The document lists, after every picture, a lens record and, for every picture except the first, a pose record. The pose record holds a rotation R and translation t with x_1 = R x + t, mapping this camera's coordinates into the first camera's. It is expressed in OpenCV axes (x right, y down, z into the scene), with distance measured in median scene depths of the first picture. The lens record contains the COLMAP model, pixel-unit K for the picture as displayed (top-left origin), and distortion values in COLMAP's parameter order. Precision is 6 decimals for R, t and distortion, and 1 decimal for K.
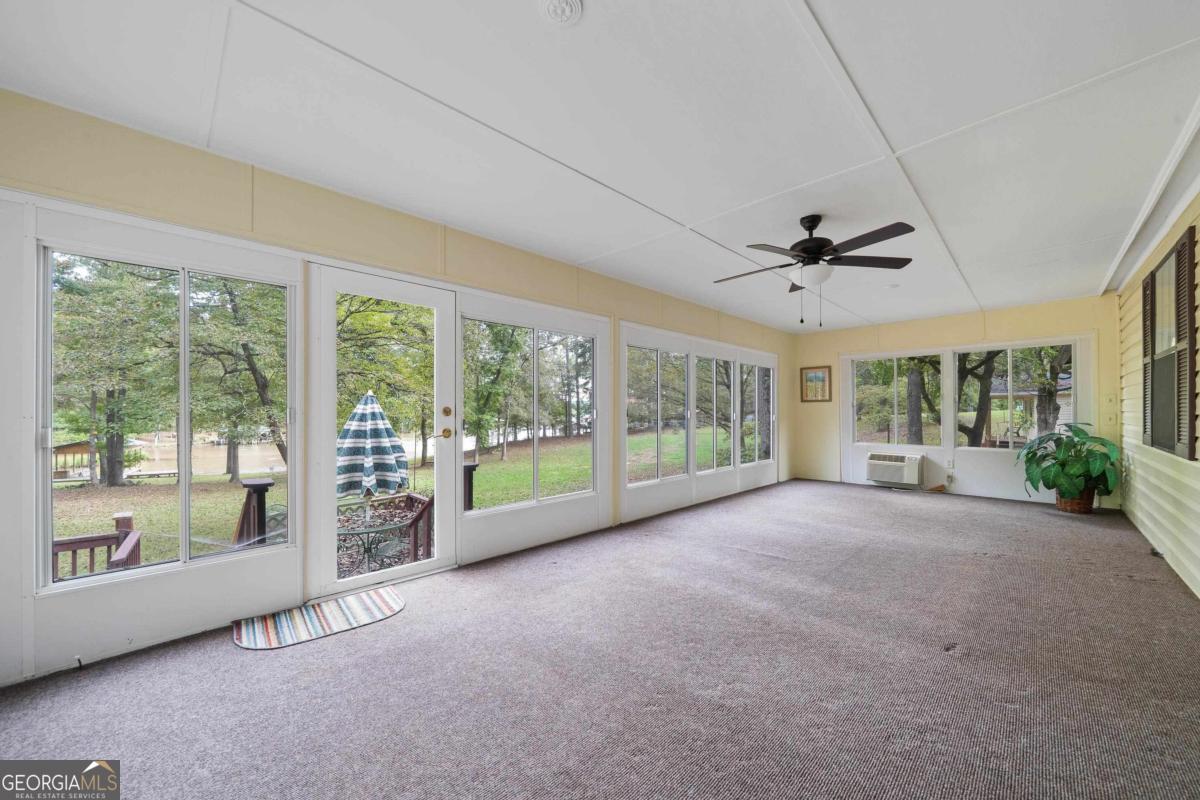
lens RADIAL K [[449.1, 0, 600.4], [0, 449.1, 408.4], [0, 0, 1]] dist [0.002137, -0.000091]
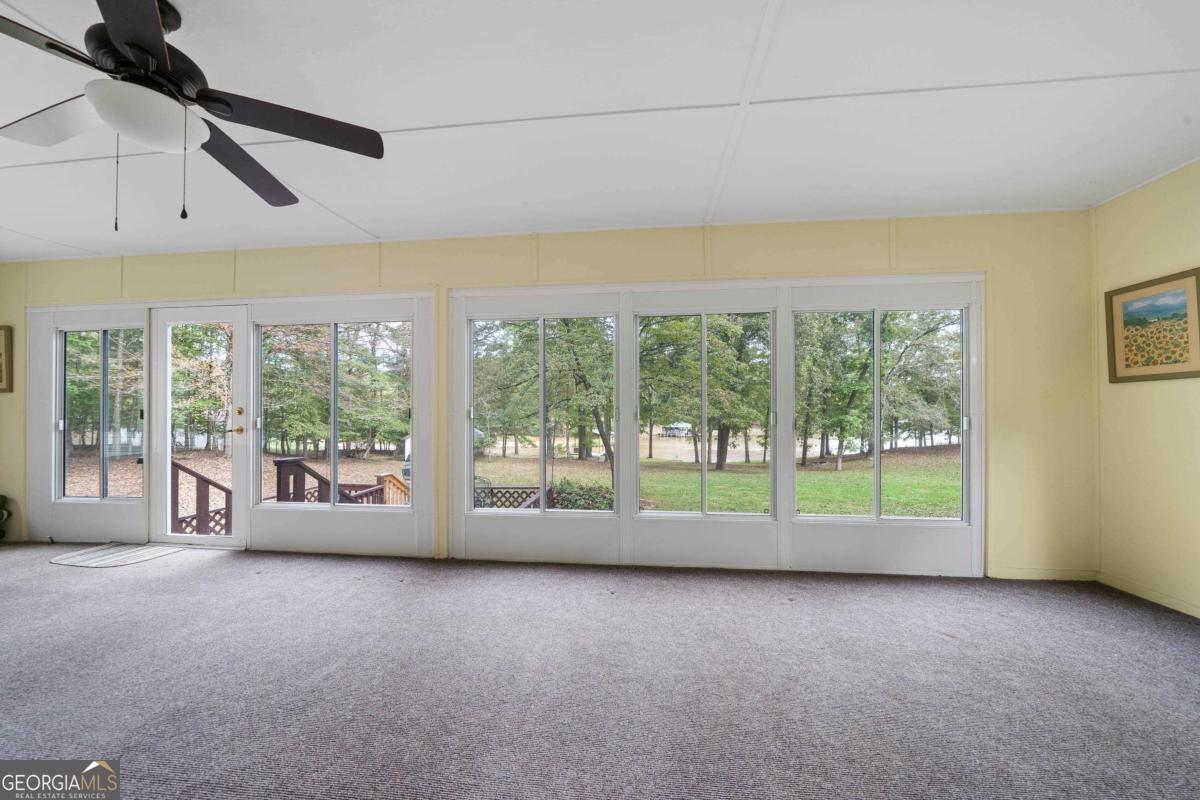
lens RADIAL K [[423.6, 0, 600.3], [0, 423.6, 405.9], [0, 0, 1]] dist [-0.003609, -0.000113]
pose [[0.617322, -0.014646, -0.786574, 0.465830], [0.007764, 0.999891, -0.012525, 0.006100], [0.786672, 0.001626, 0.617369, 0.457638]]
